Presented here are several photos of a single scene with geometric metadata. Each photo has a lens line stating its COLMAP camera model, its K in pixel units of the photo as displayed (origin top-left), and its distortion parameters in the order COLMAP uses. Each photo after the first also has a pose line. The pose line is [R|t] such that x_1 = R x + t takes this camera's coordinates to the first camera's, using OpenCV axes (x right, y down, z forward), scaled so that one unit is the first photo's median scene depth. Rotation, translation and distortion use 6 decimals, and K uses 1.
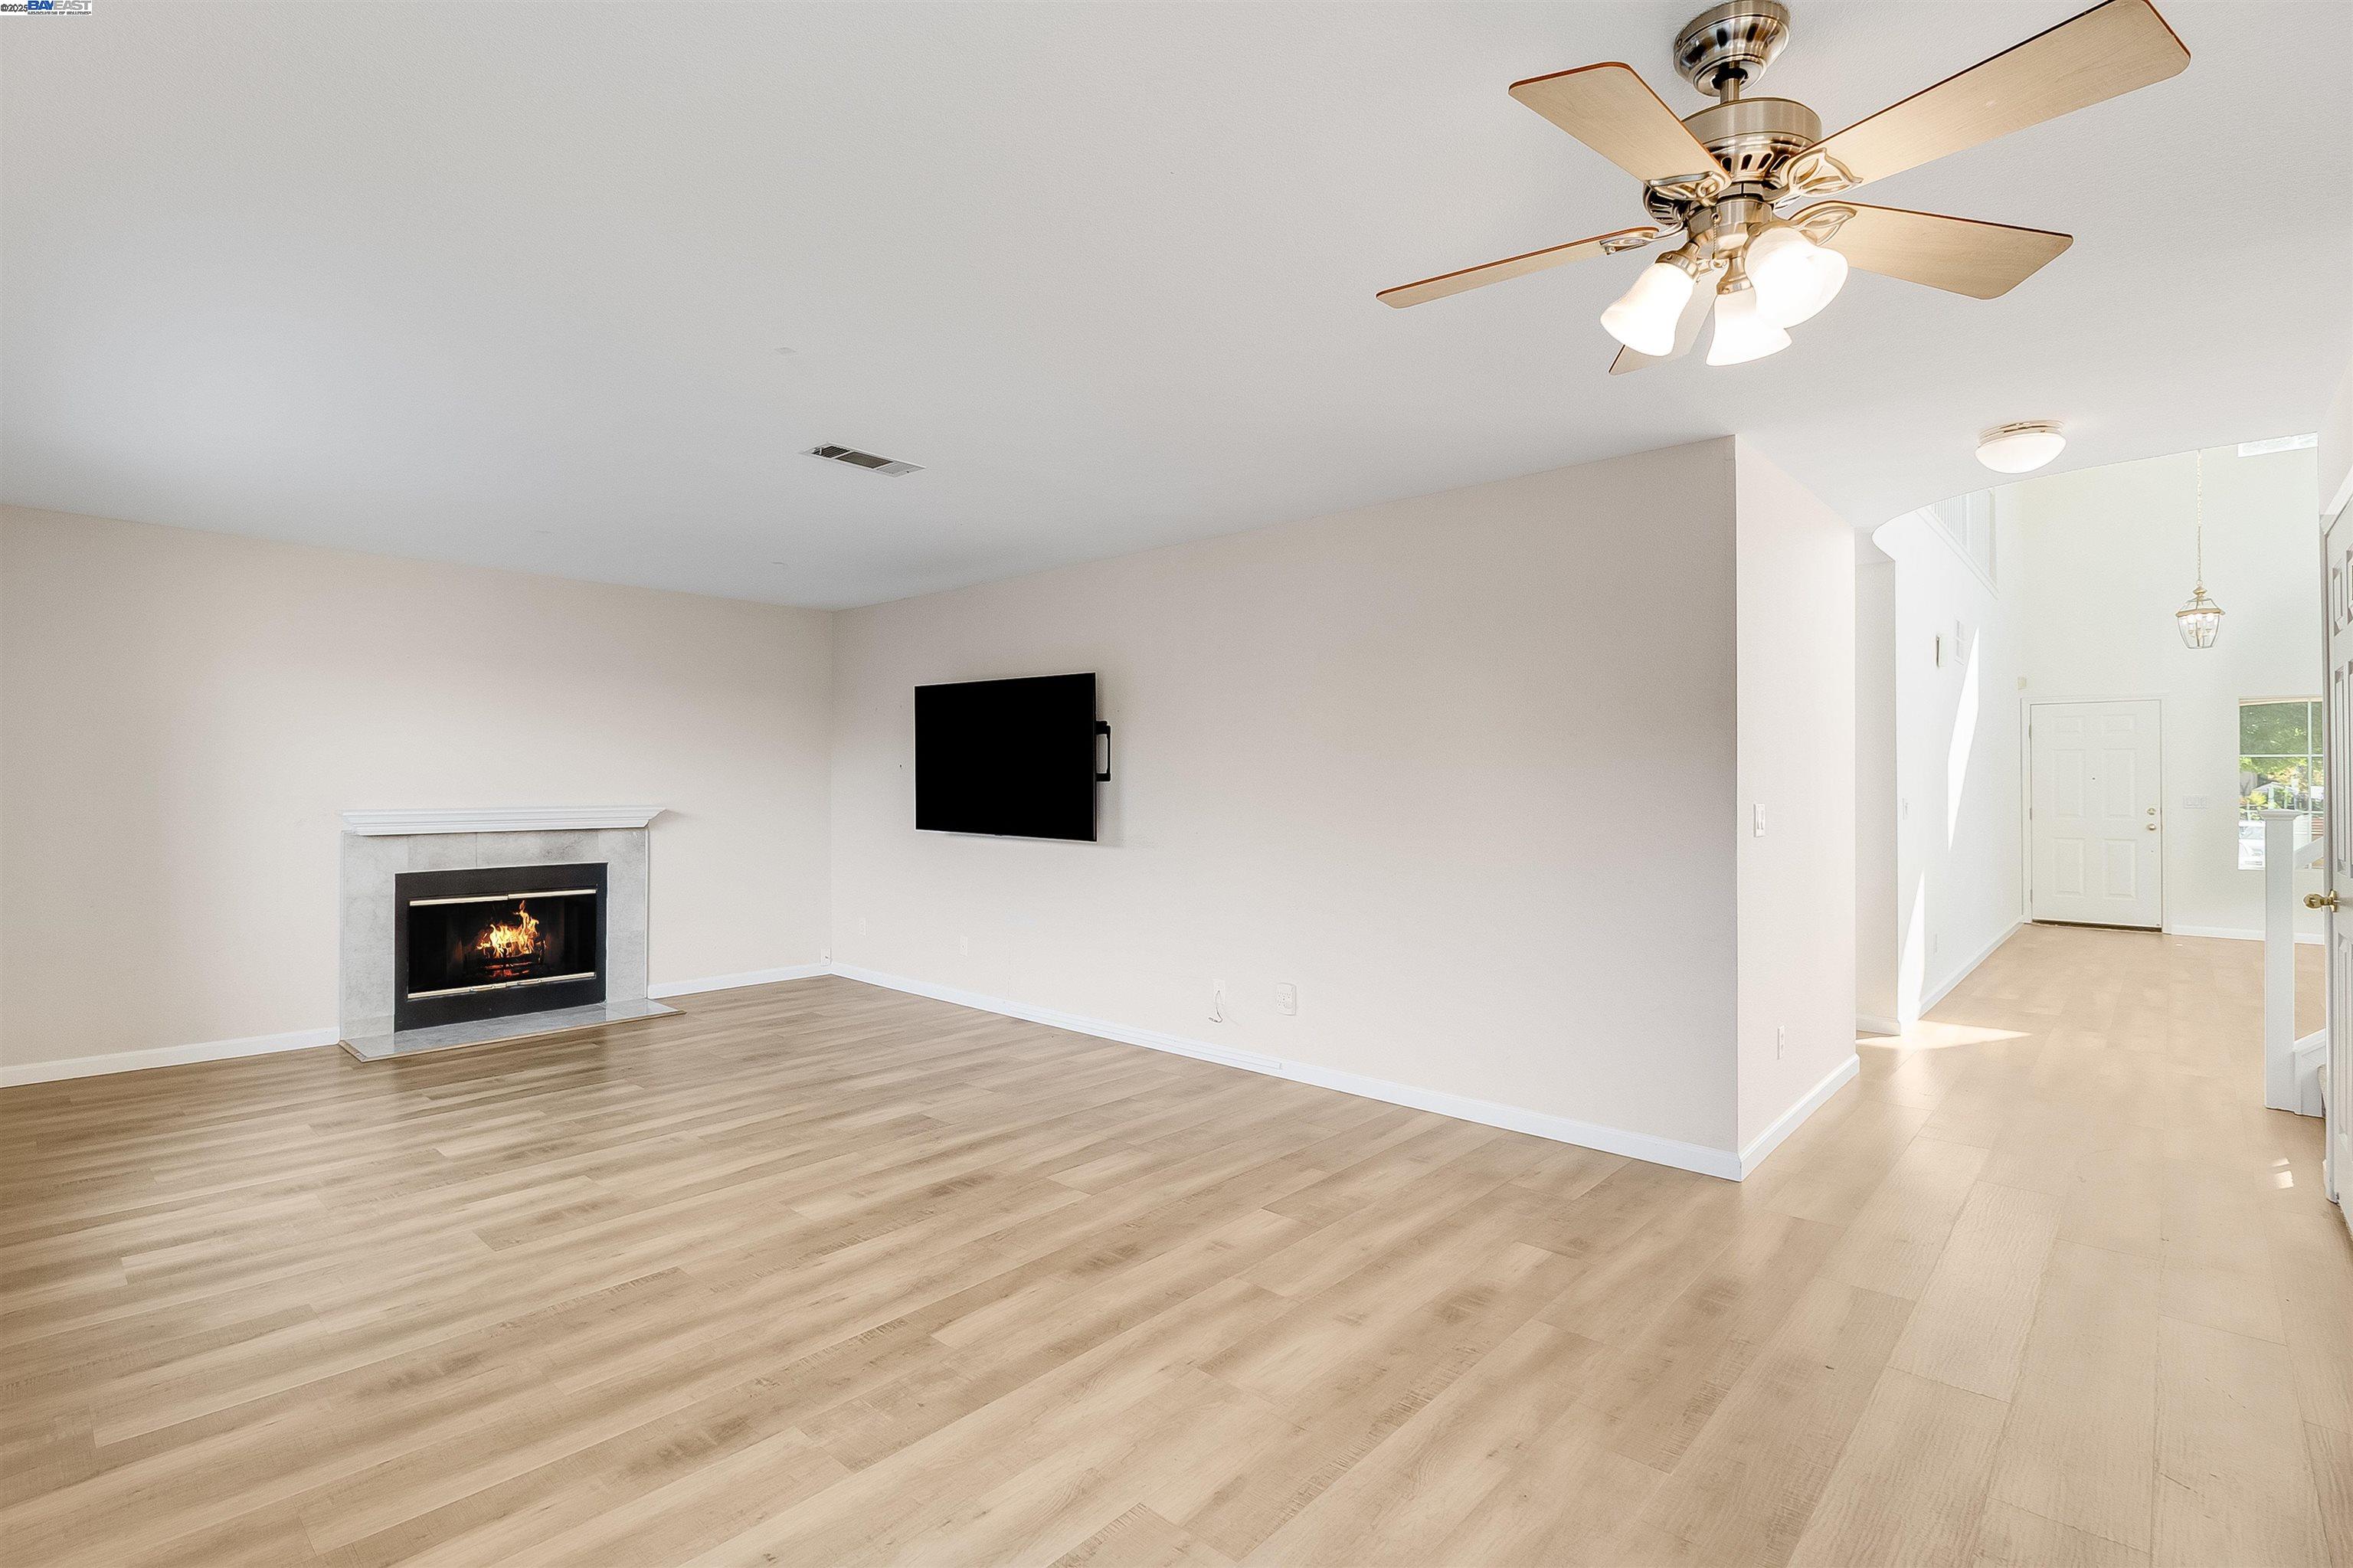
lens RADIAL K [[1096.7, 0, 1186.3], [0, 1096.7, 776.9], [0, 0, 1]] dist [0.000141, -0.000160]
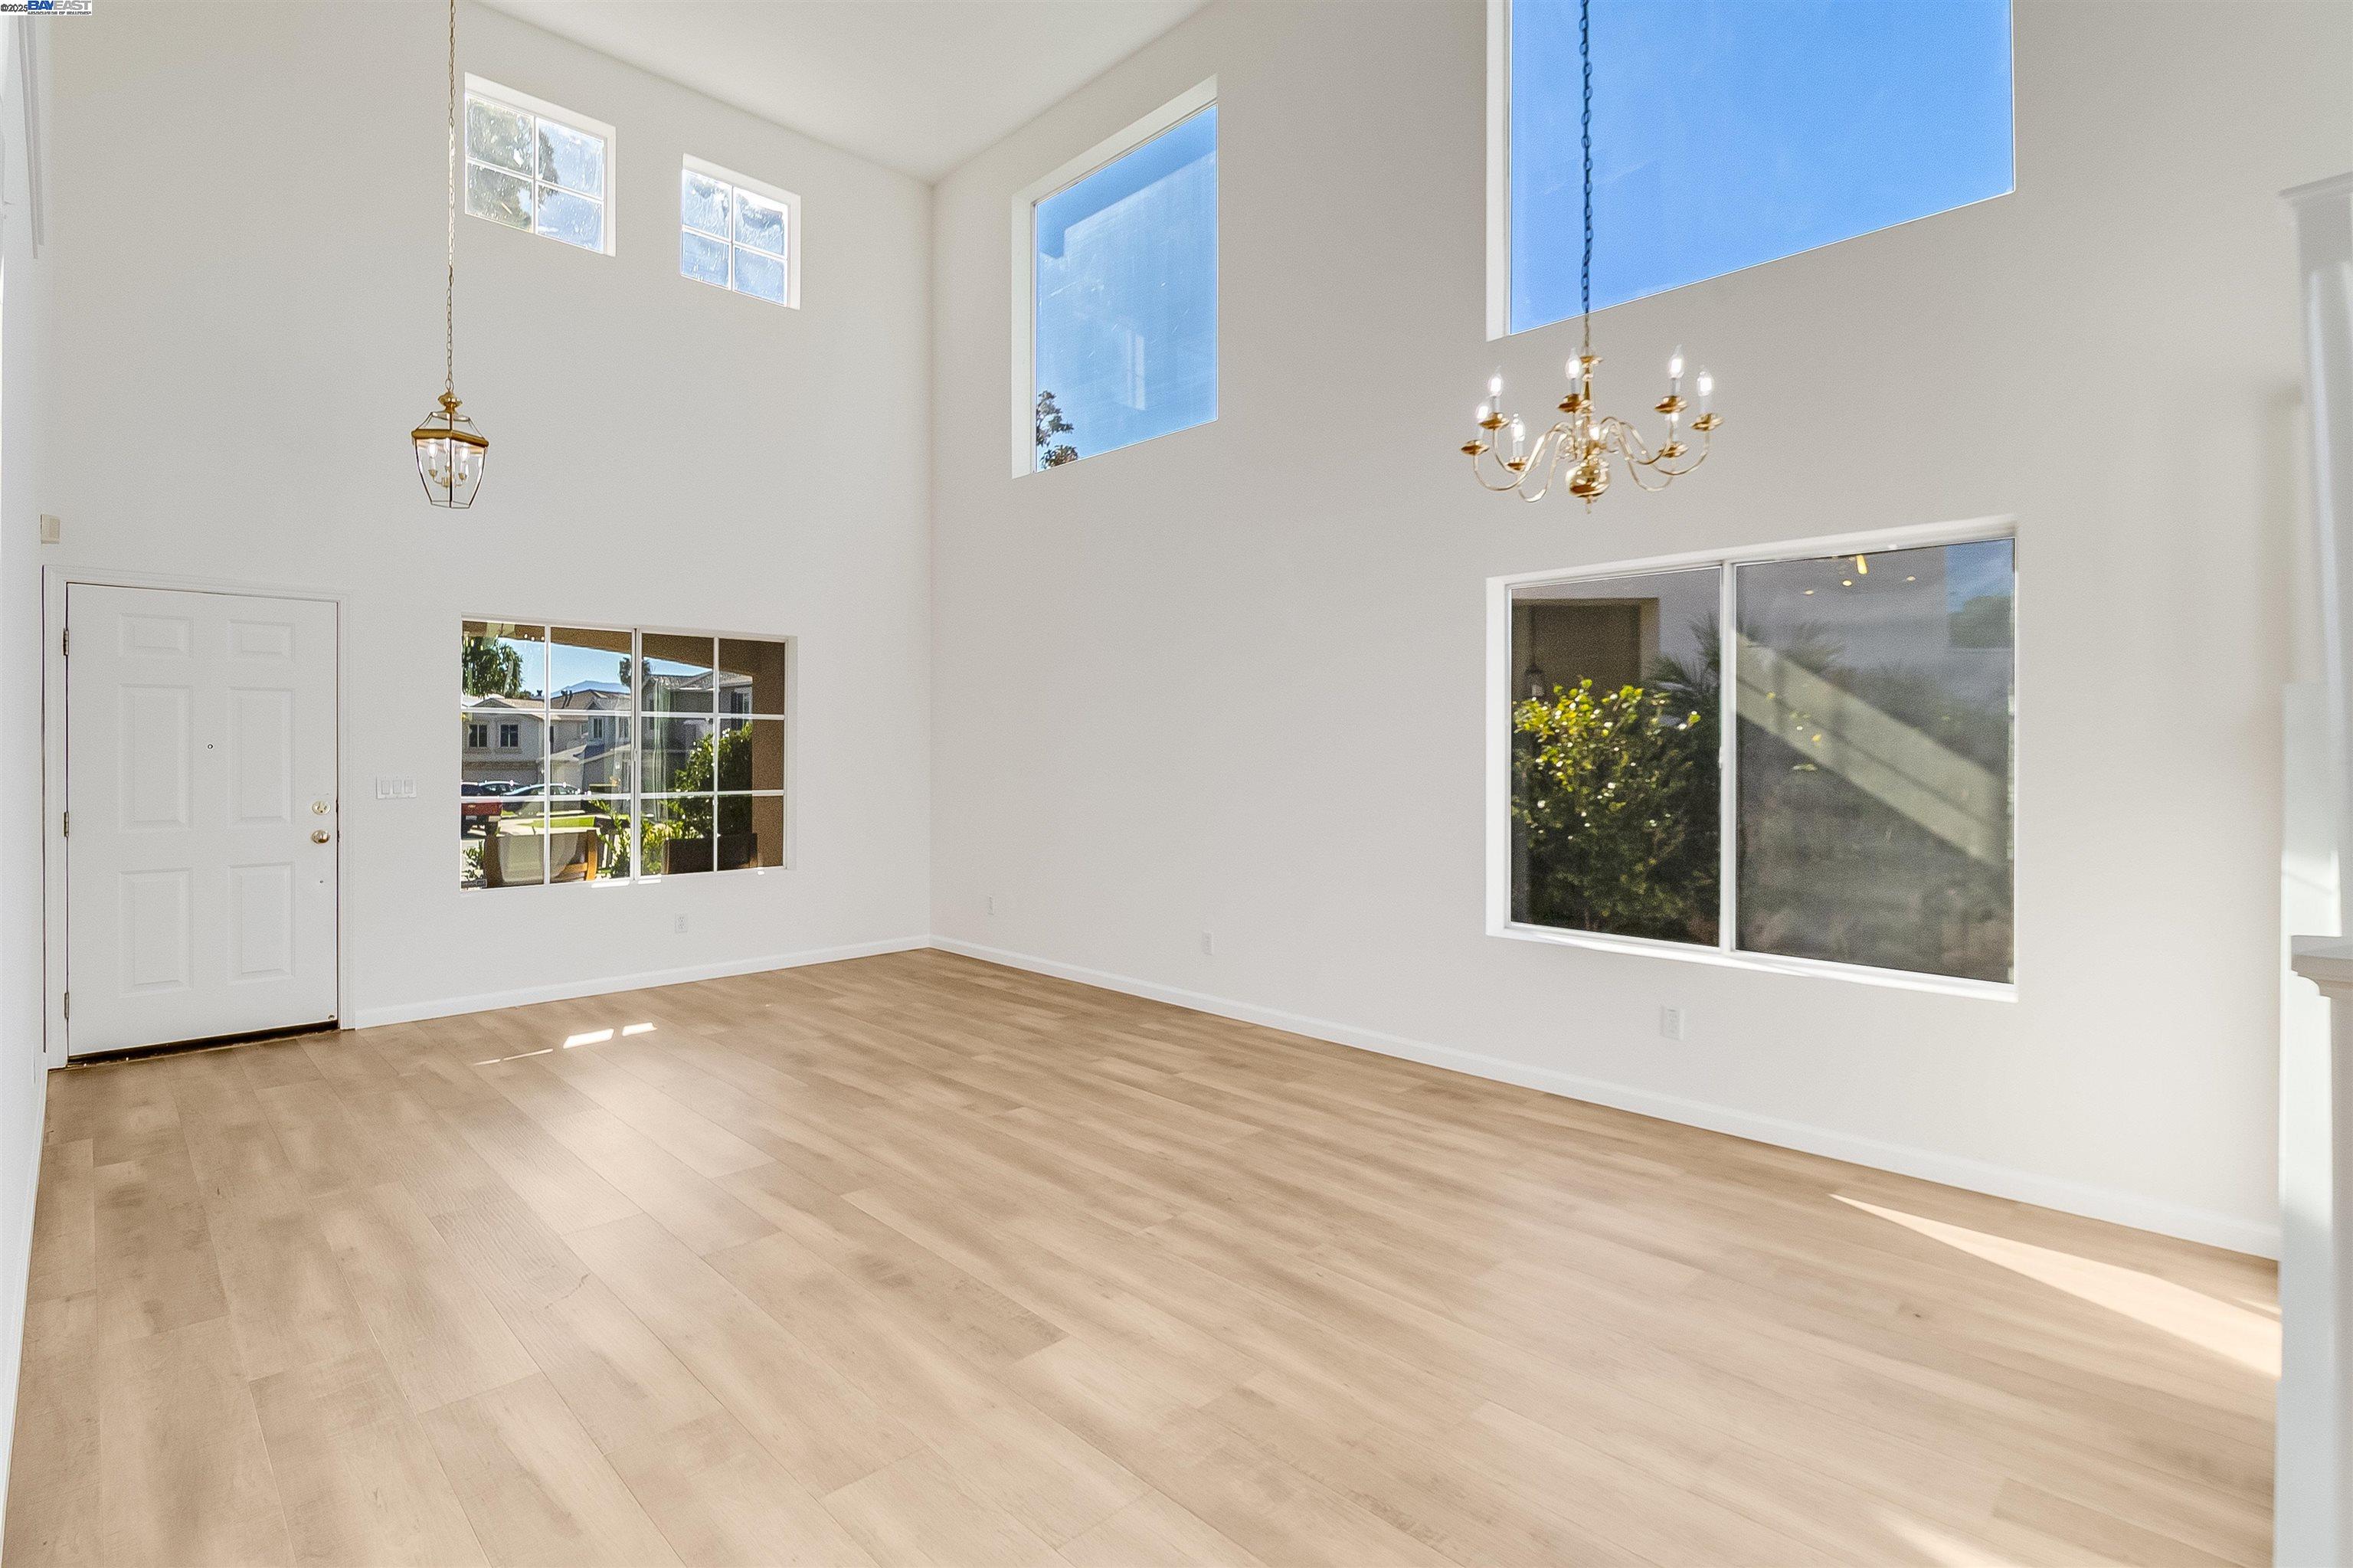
lens RADIAL K [[1086.5, 0, 1172.4], [0, 1086.5, 737.1], [0, 0, 1]] dist [-0.001714, 0.000218]
pose [[0.041876, 0.008594, 0.999086, 0.402500], [-0.001125, 0.999963, -0.008555, 0.001074], [-0.999122, -0.000766, 0.041884, 0.616831]]
